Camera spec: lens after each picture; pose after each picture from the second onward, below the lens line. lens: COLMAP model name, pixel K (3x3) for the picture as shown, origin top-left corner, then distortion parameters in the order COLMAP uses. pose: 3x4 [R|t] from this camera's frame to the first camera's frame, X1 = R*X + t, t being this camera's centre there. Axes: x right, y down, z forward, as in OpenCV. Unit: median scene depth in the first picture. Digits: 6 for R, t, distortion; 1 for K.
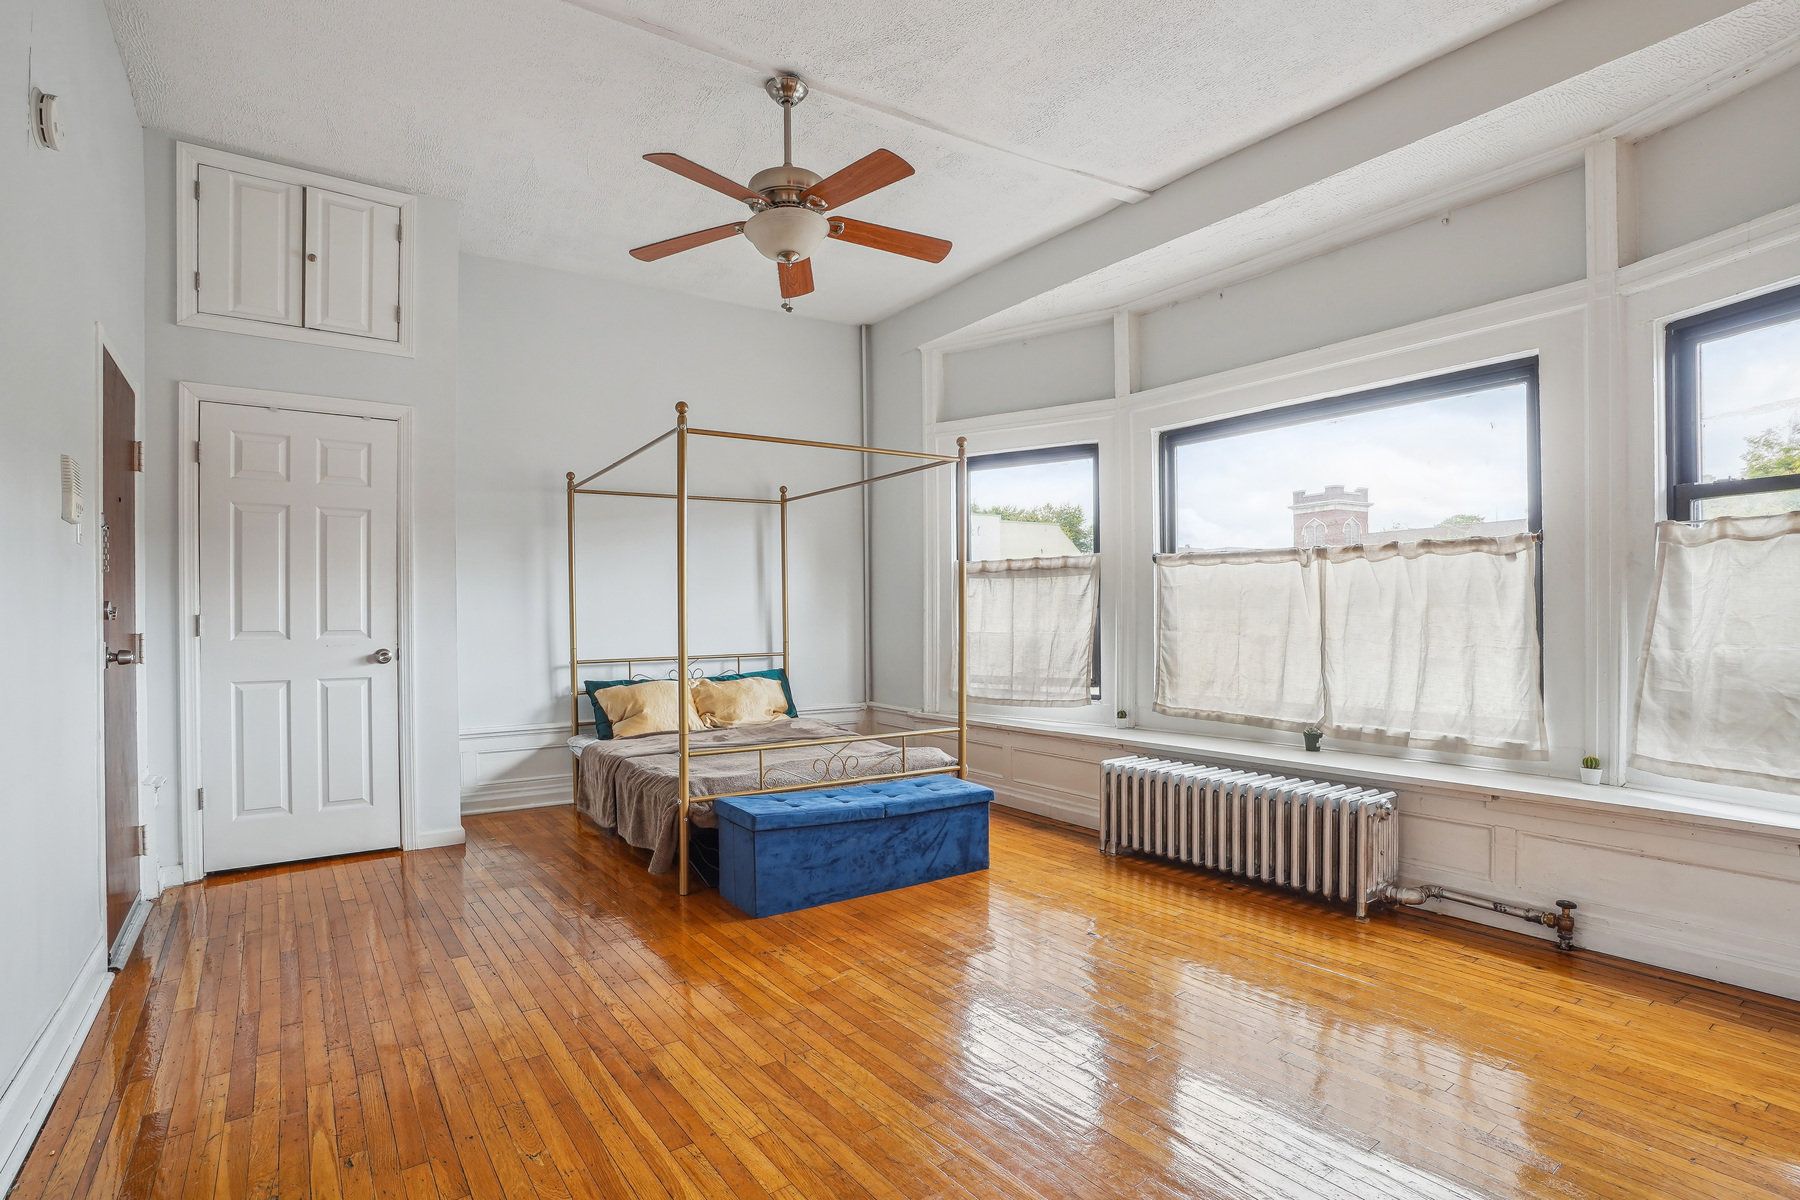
lens RADIAL K [[869.0, 0, 890.0], [0, 869.0, 614.3], [0, 0, 1]] dist [-0.080833, 0.036640]
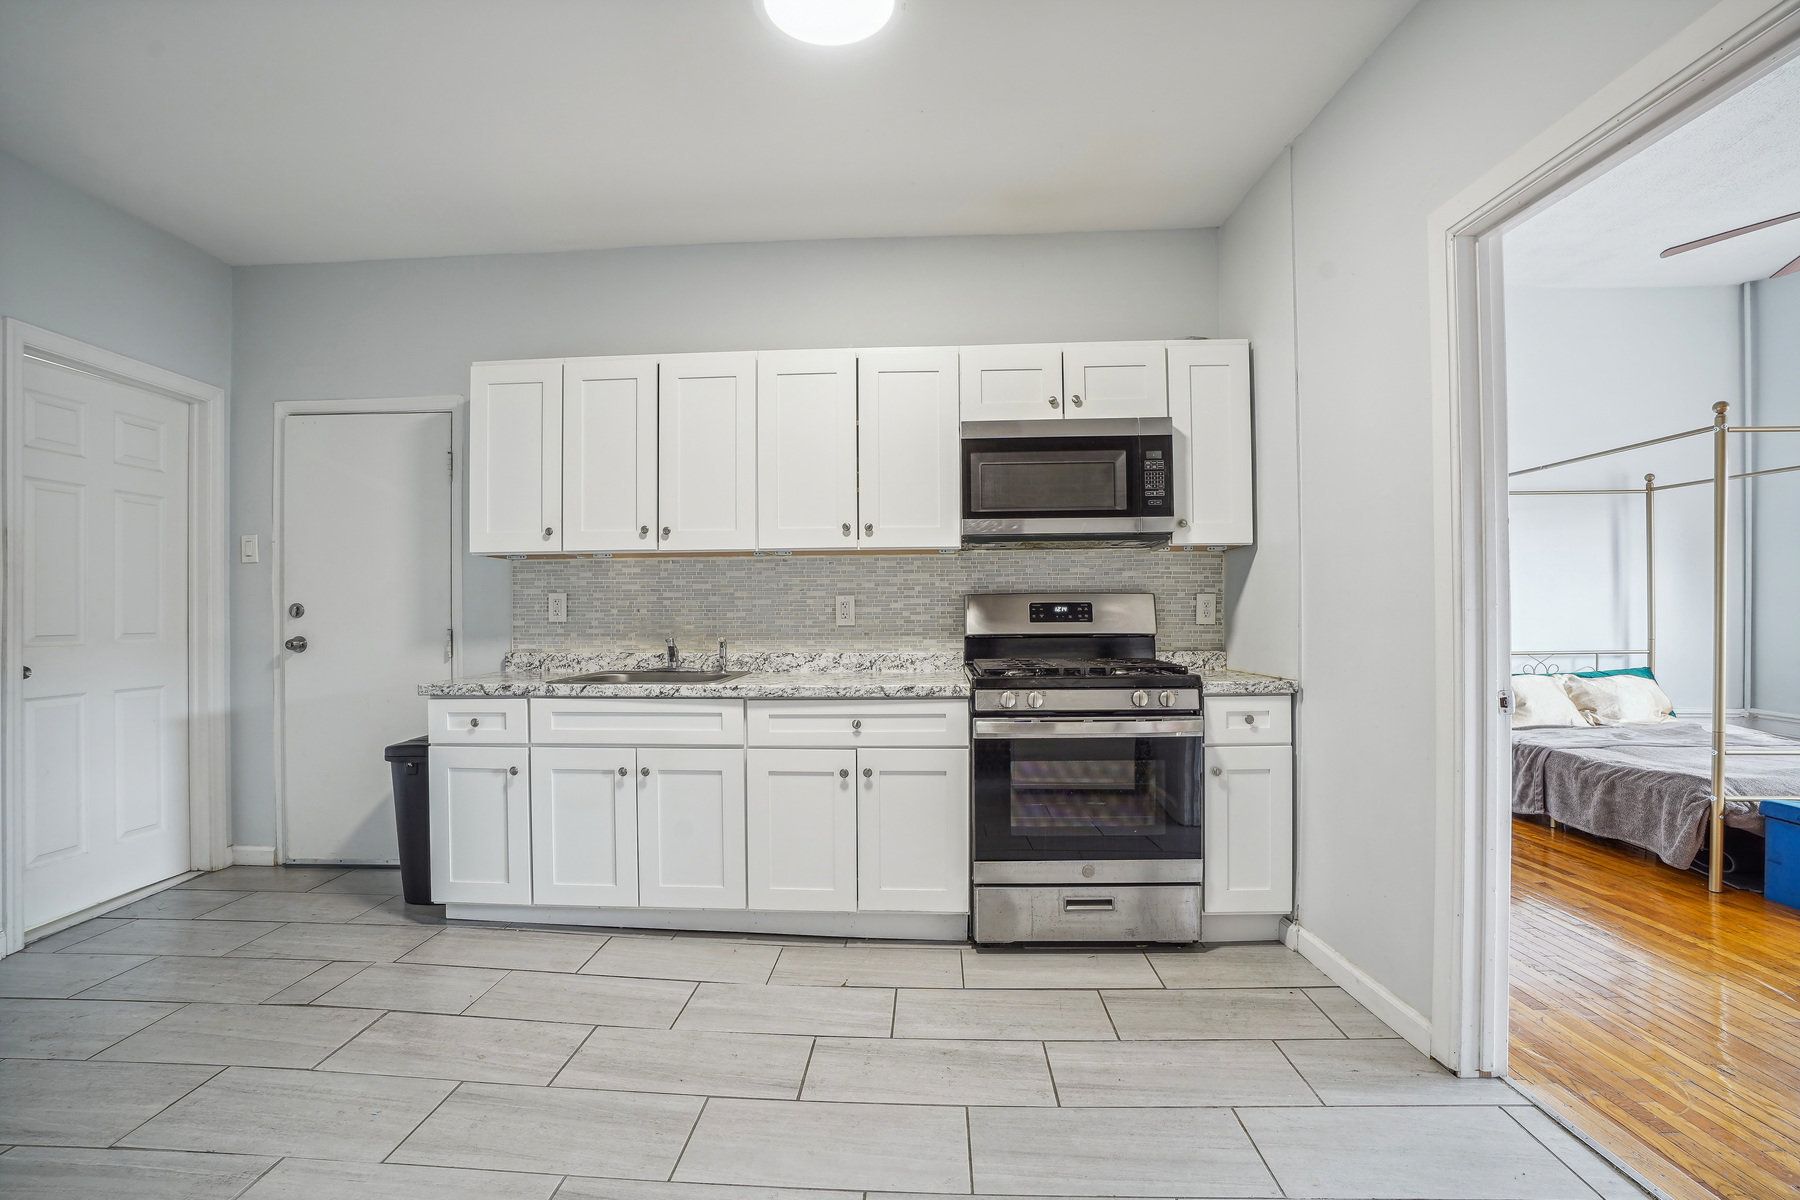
lens RADIAL K [[841.8, 0, 891.1], [0, 841.8, 608.8], [0, 0, 1]] dist [-0.073261, 0.029267]
pose [[0.816689, 0.005413, -0.577053, -0.426602], [-0.001941, 0.999976, 0.006634, -0.008168], [0.577075, -0.004298, 0.816680, -0.283579]]
